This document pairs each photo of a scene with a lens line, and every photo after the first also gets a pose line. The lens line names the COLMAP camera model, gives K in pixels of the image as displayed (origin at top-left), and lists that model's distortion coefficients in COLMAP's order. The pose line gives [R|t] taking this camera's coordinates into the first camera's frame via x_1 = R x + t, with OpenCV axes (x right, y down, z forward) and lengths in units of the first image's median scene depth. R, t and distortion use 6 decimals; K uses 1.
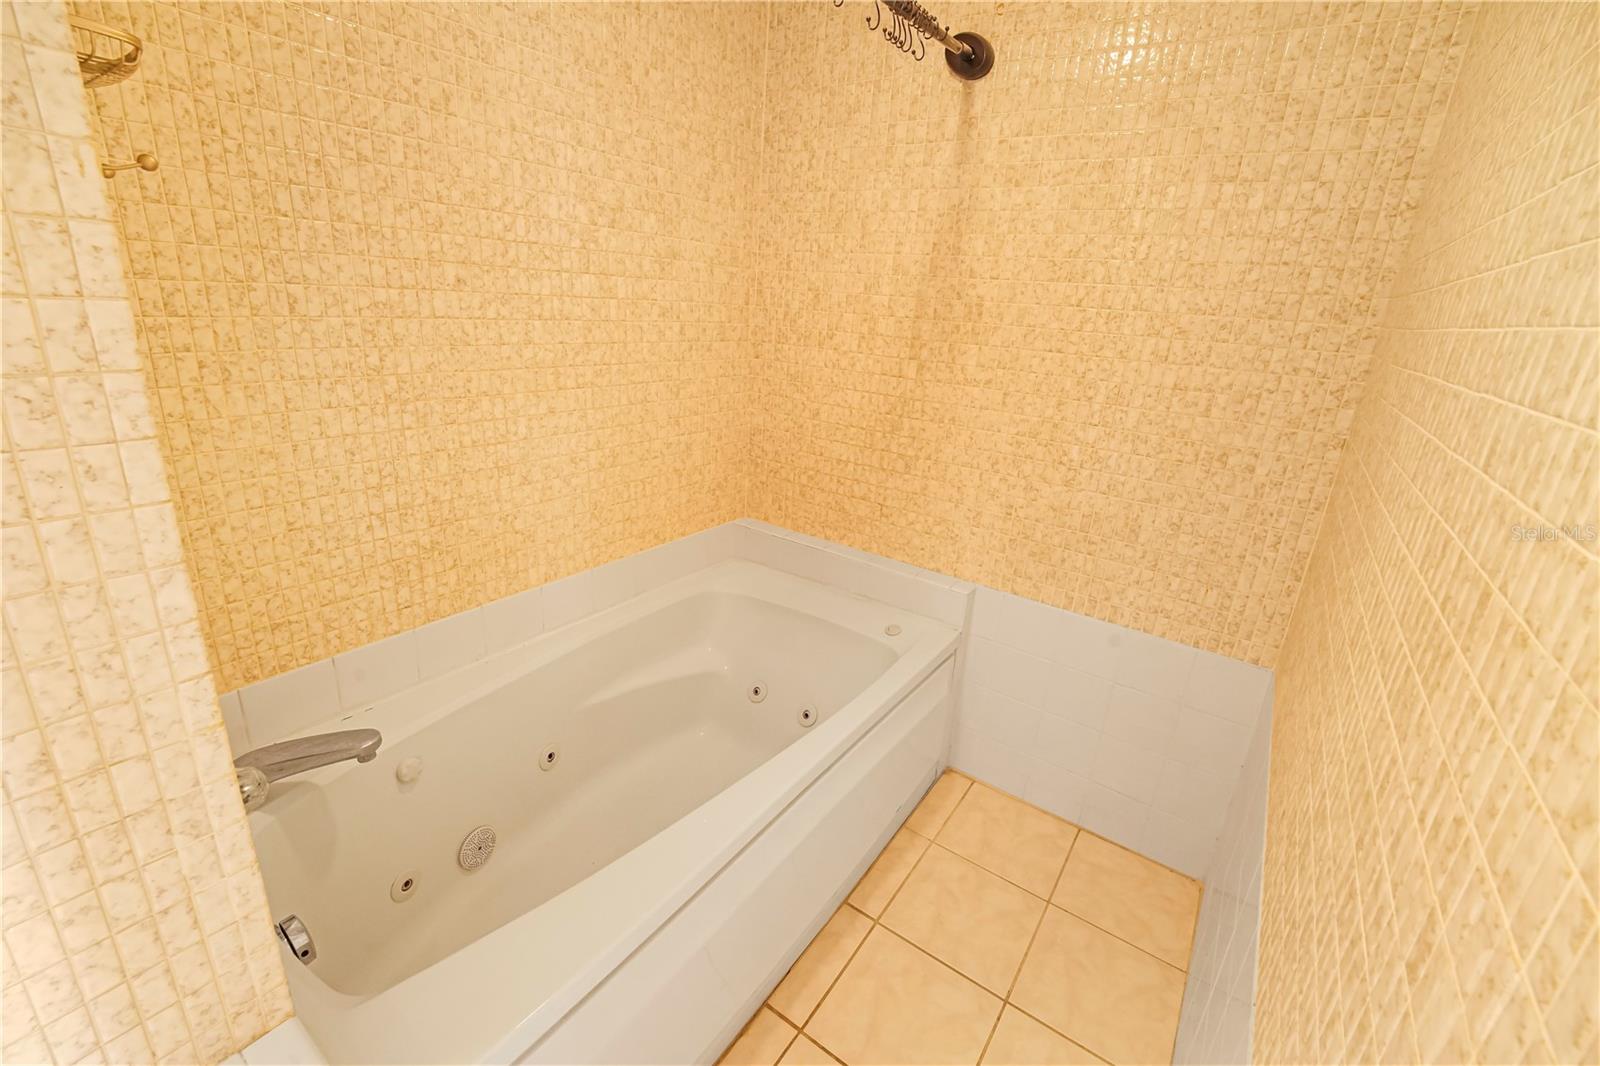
lens RADIAL K [[673.9, 0, 801.3], [0, 673.9, 529.8], [0, 0, 1]] dist [0.012856, -0.020709]
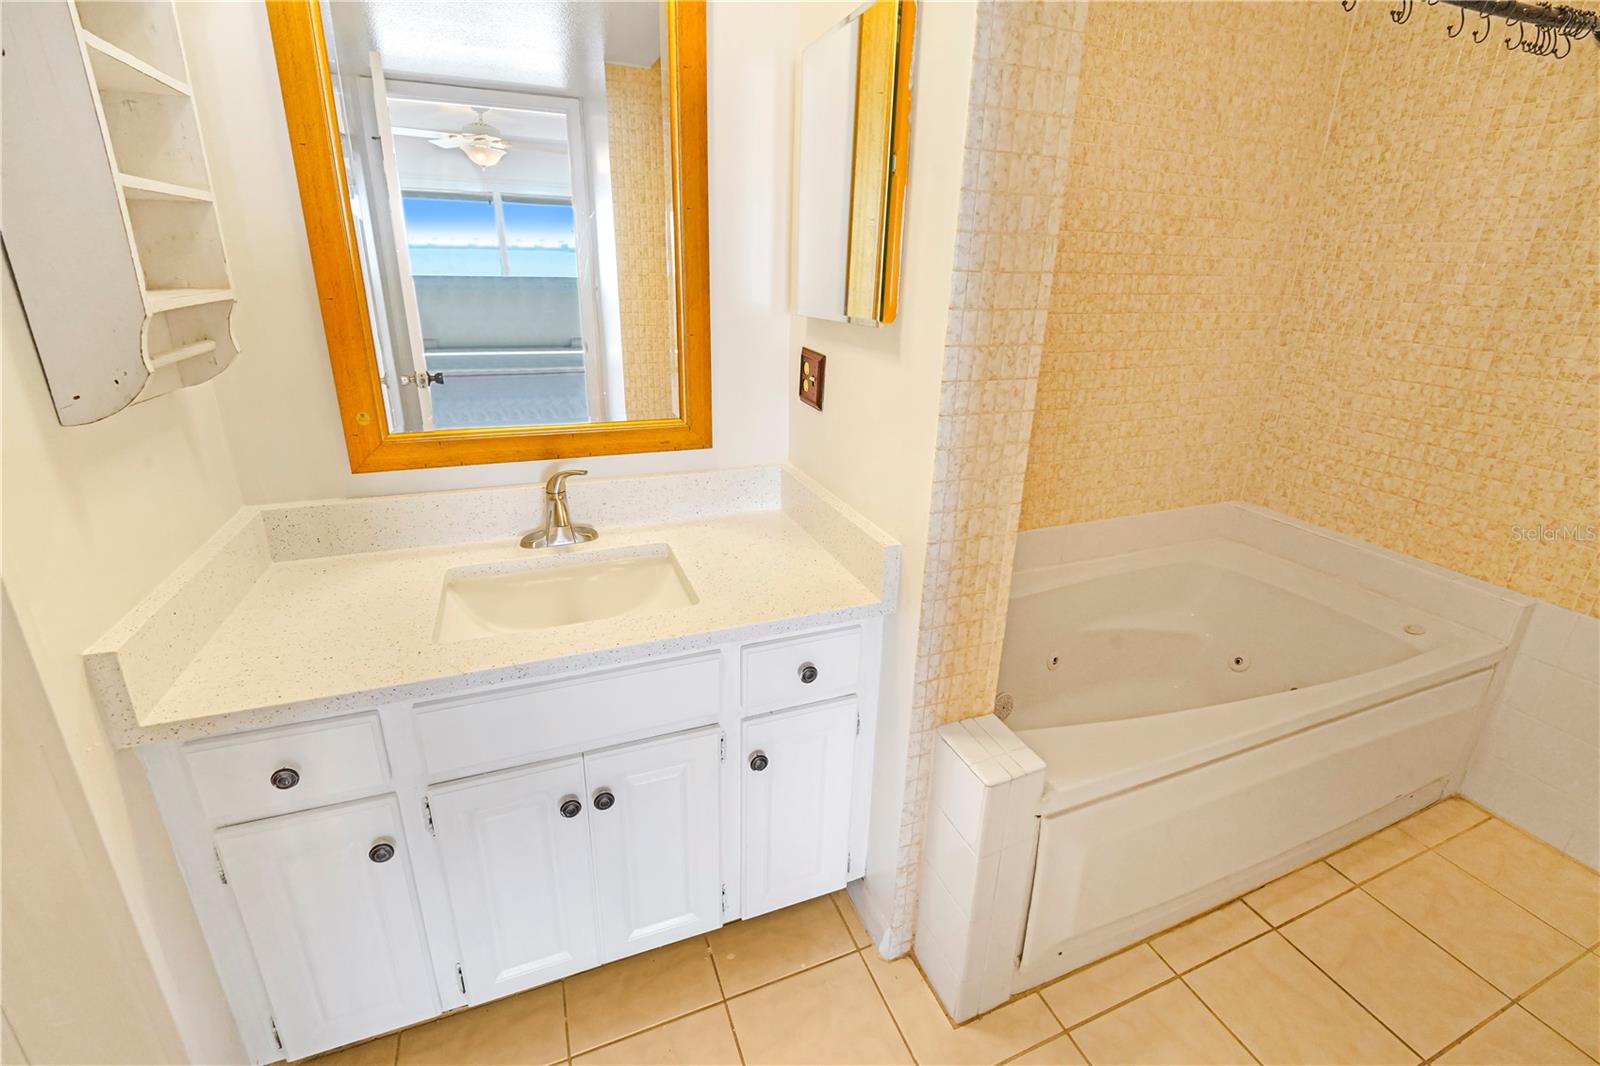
lens RADIAL K [[709.2, 0, 803.0], [0, 709.2, 517.4], [0, 0, 1]] dist [-0.003916, -0.007948]
pose [[0.846407, 0.136446, -0.514761, -0.110323], [-0.142214, 0.989428, 0.028425, 0.087961], [0.513197, 0.049148, 0.856863, -0.325801]]
